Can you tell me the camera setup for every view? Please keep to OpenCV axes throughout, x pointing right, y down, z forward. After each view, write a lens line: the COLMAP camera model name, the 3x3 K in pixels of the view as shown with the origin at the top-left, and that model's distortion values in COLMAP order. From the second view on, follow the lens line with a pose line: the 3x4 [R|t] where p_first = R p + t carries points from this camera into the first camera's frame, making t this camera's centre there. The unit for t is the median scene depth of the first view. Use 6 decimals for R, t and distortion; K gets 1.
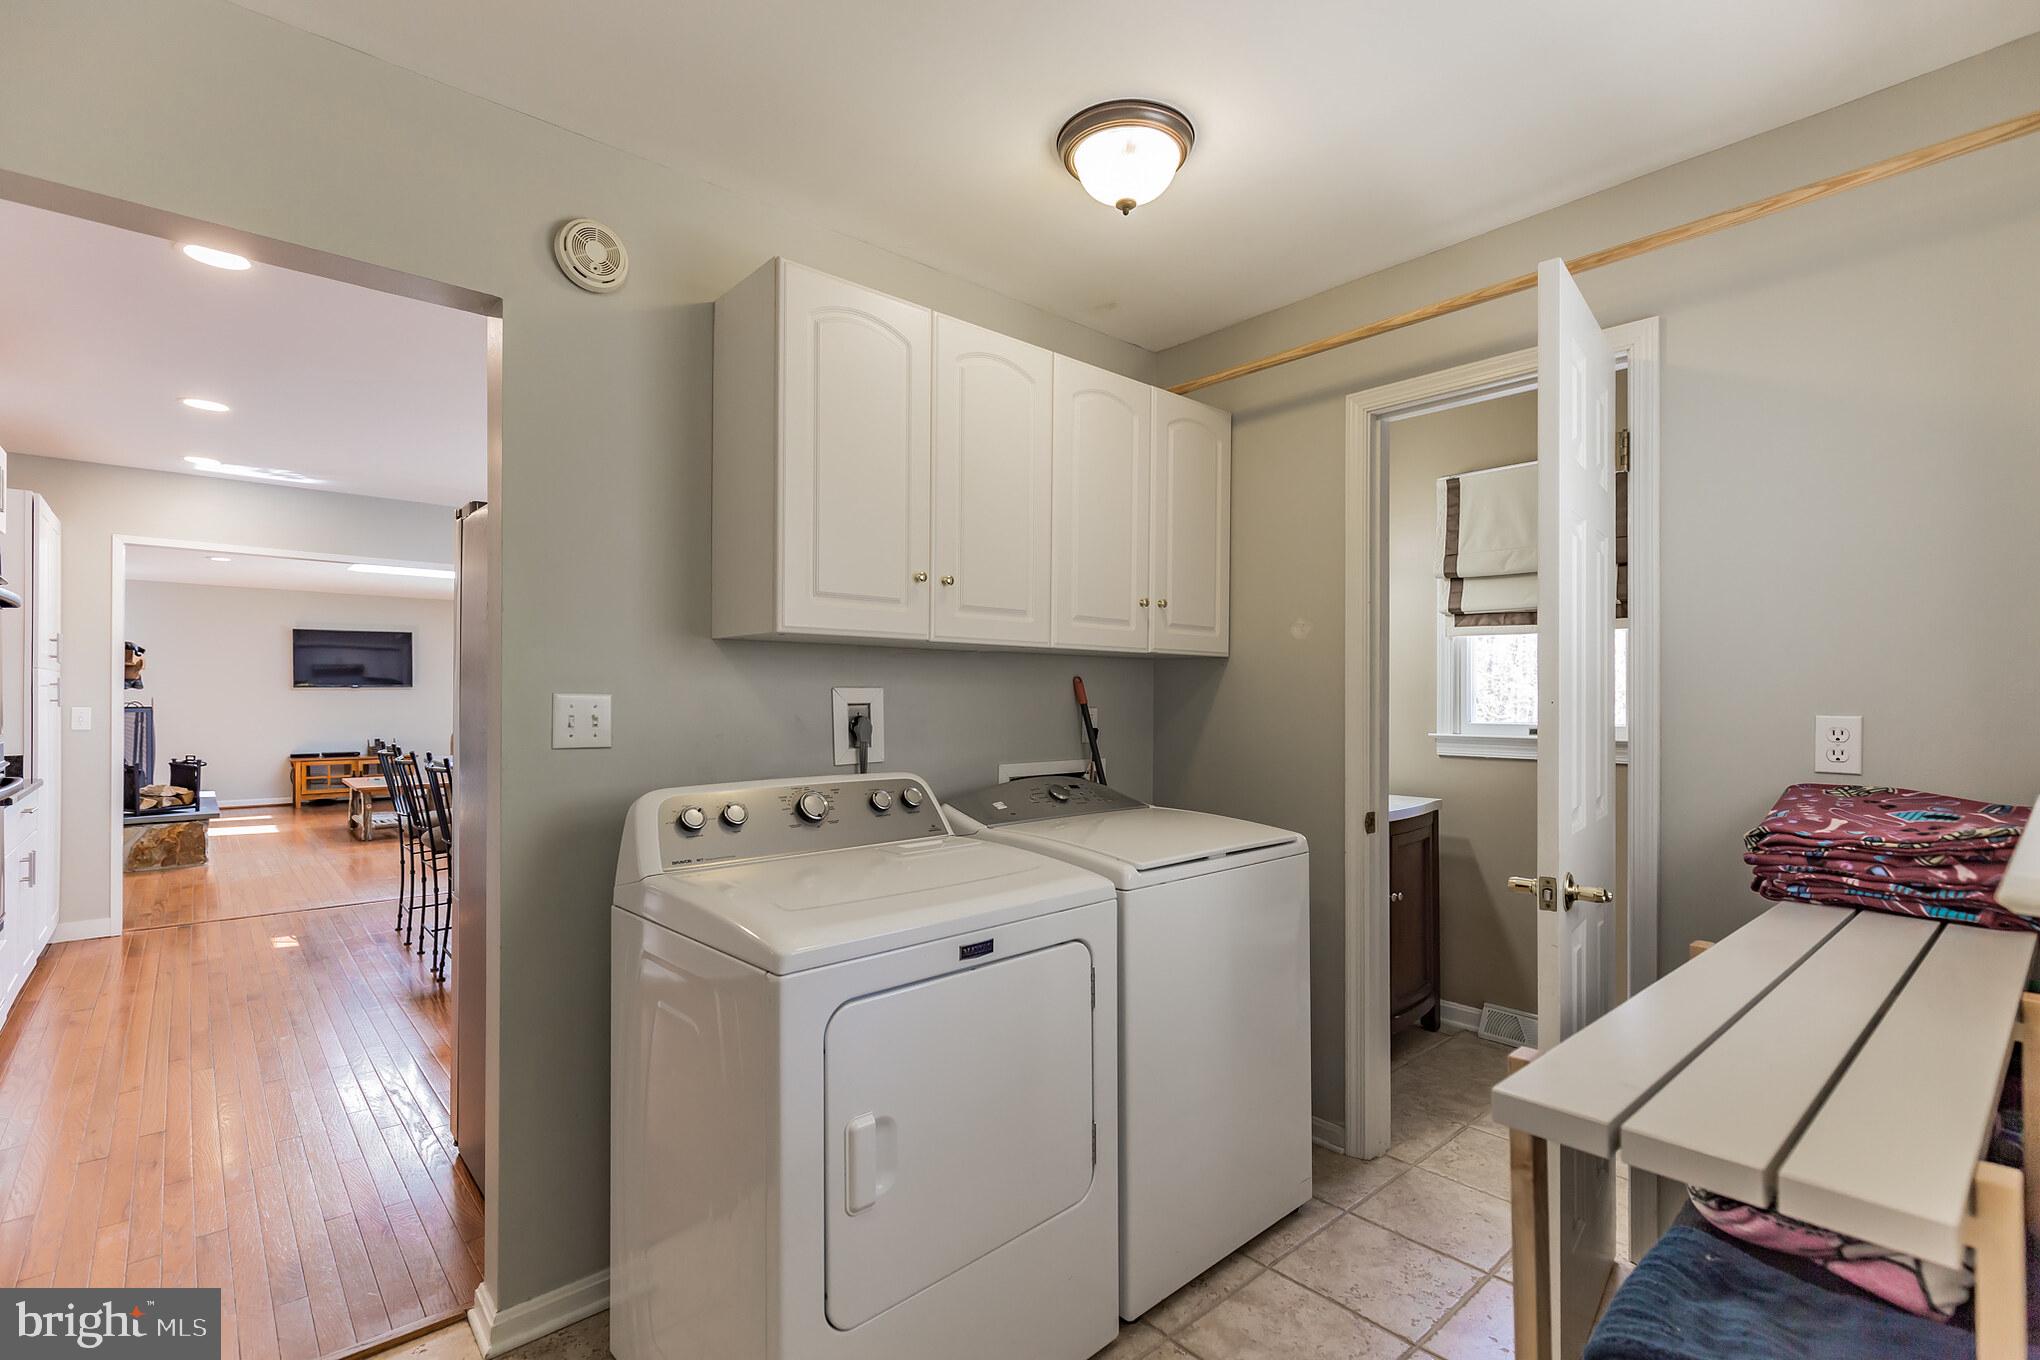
lens RADIAL K [[928.0, 0, 1025.8], [0, 928.0, 699.9], [0, 0, 1]] dist [0.002679, -0.000358]
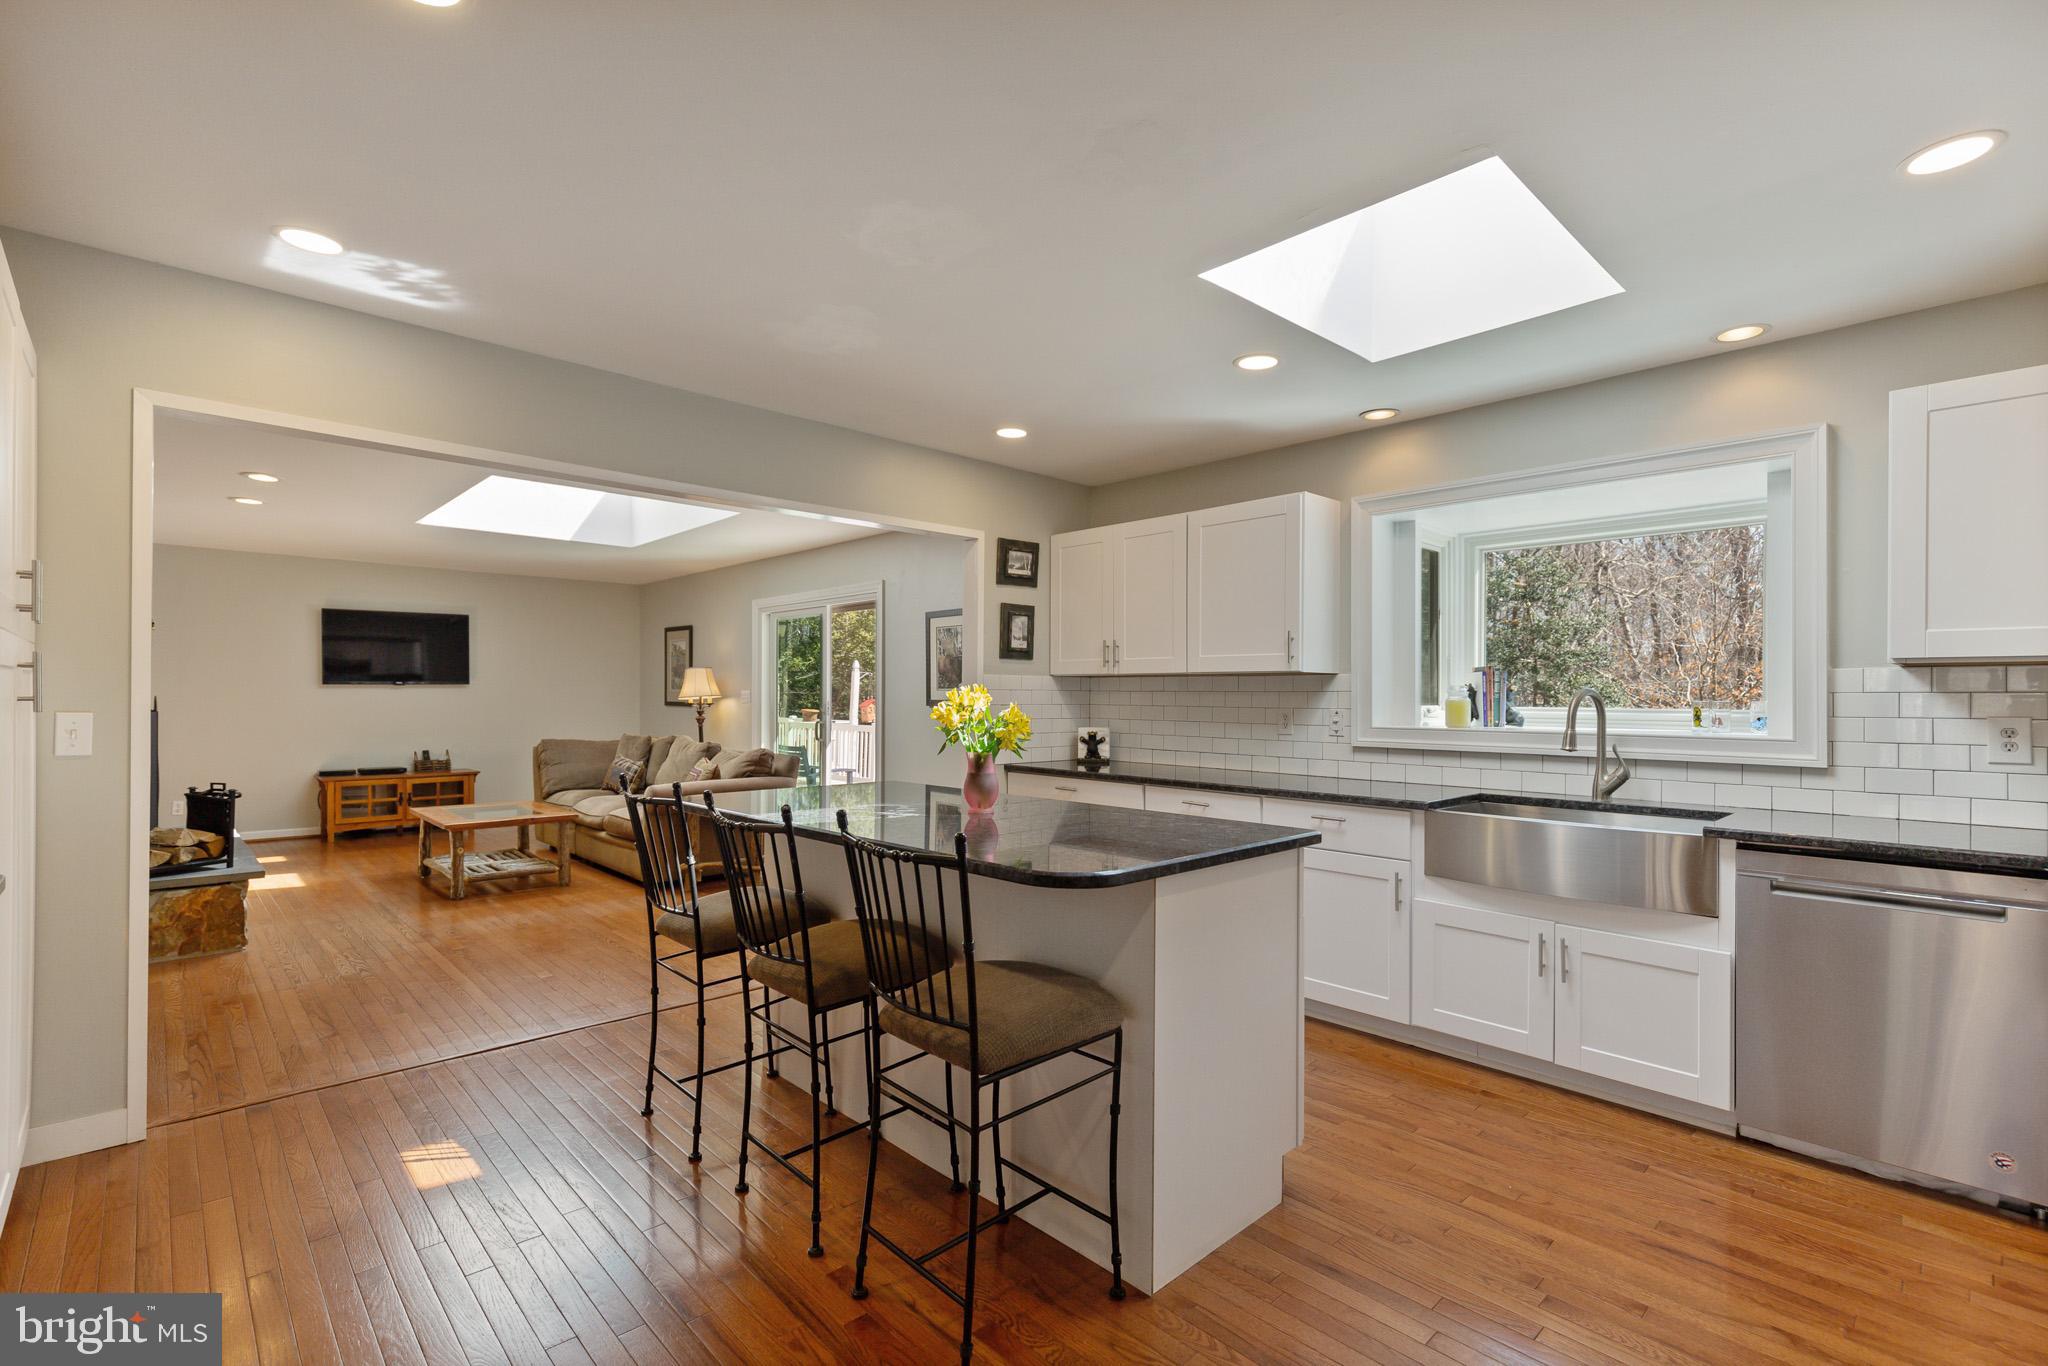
lens RADIAL K [[931.7, 0, 1029.8], [0, 931.7, 703.0], [0, 0, 1]] dist [0.002679, -0.000358]
pose [[0.999580, 0.002688, 0.028845, -0.272967], [-0.002669, 0.999996, -0.000705, 0.000755], [-0.028847, 0.000628, 0.999584, 0.254385]]
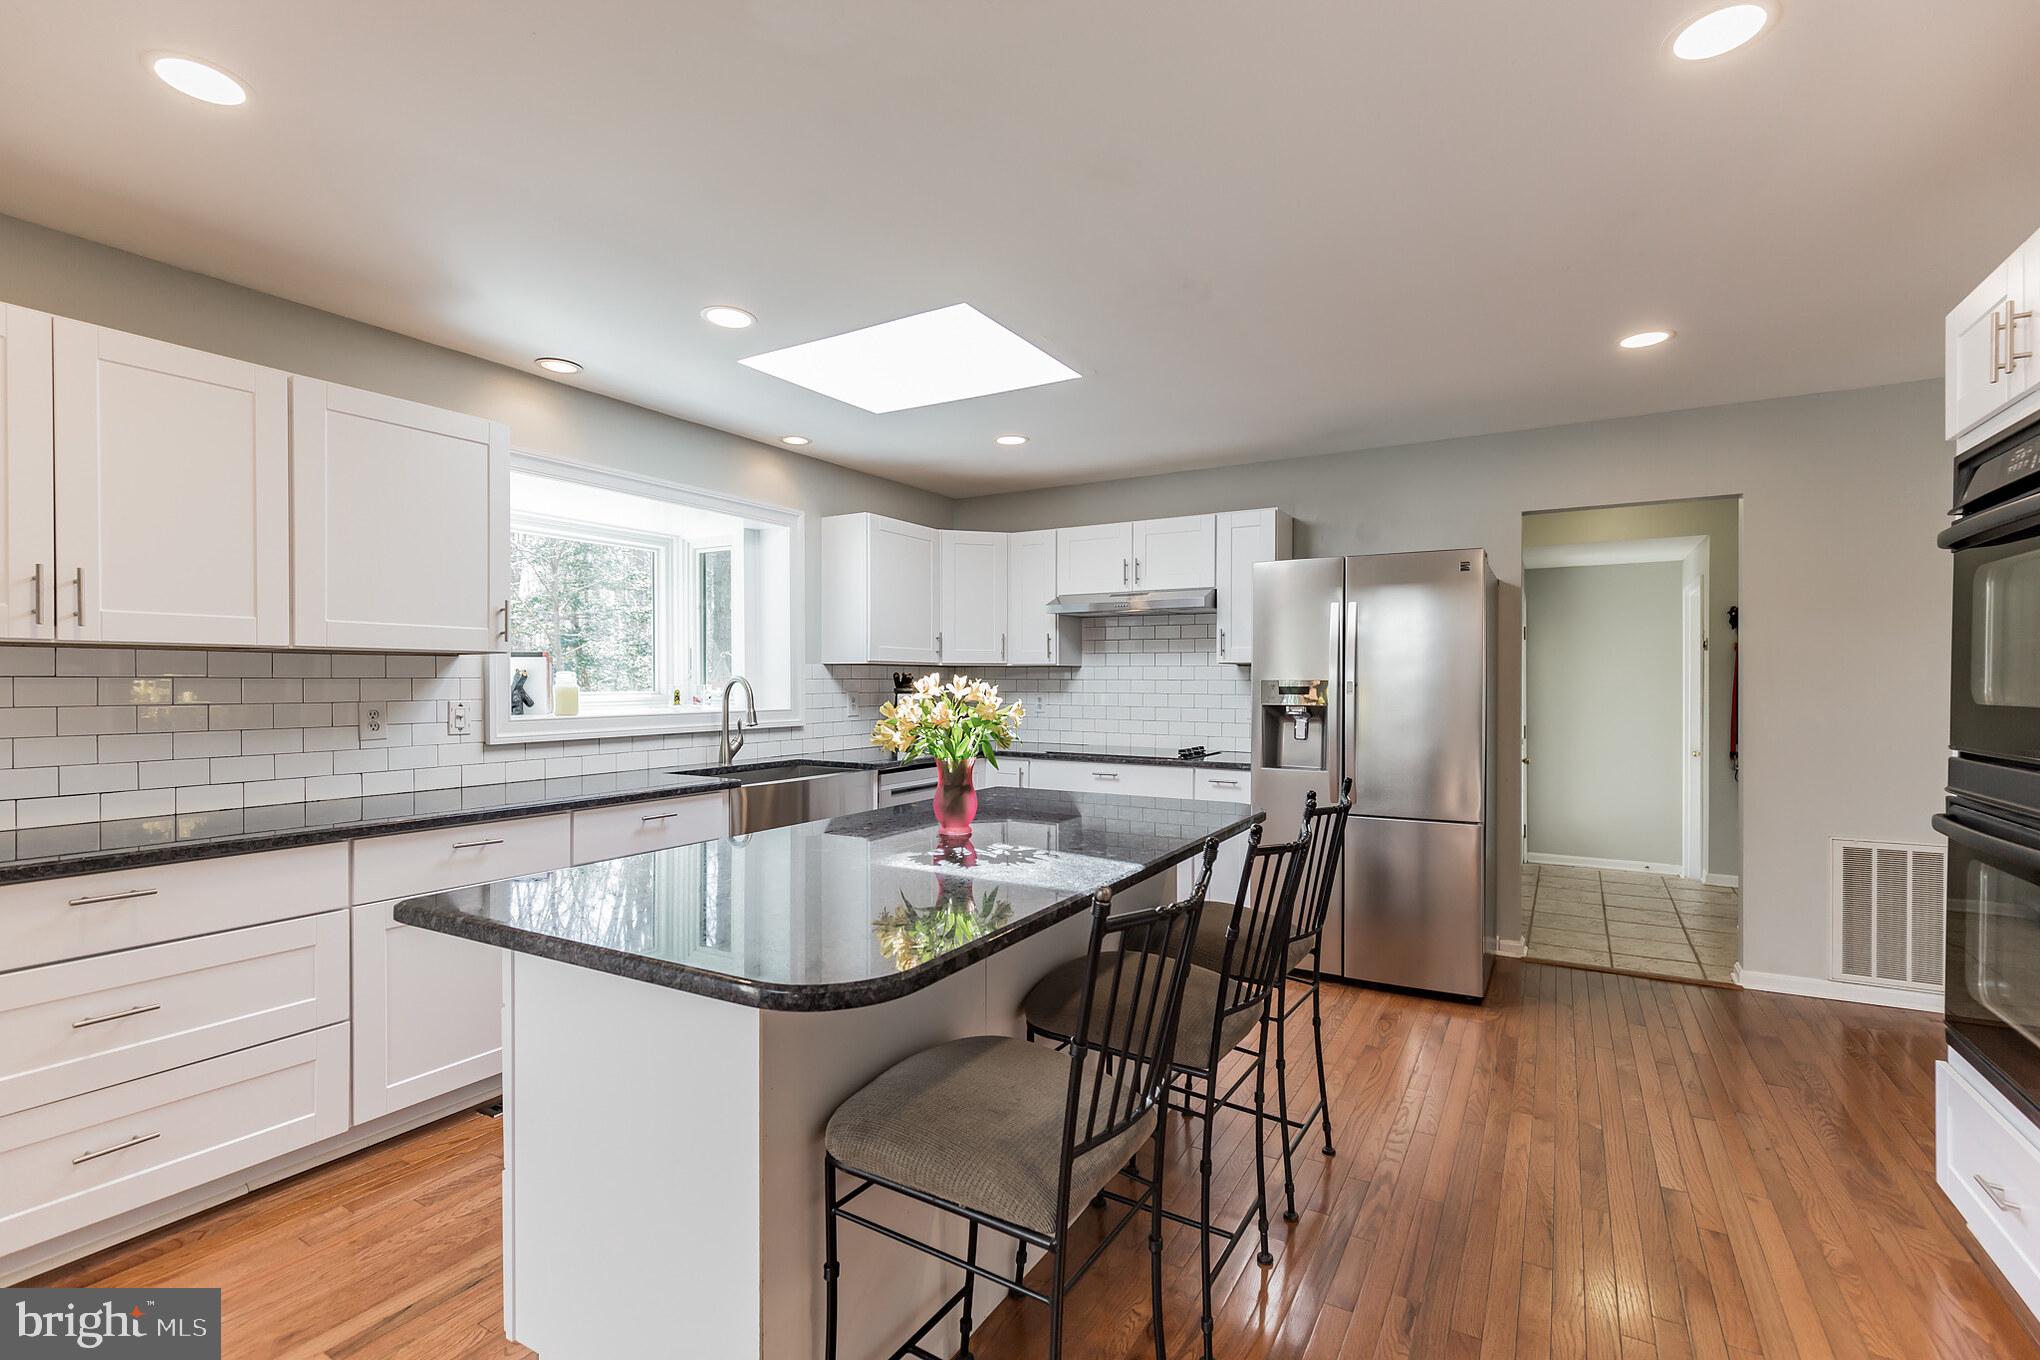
lens RADIAL K [[905.1, 0, 1022.7], [0, 905.1, 680.4], [0, 0, 1]] dist [-0.000238, 0.000217]
pose [[-0.297947, -0.003884, 0.954575, -0.693990], [0.008964, 0.999936, 0.006866, -0.009638], [-0.954540, 0.010603, -0.297893, 0.880898]]
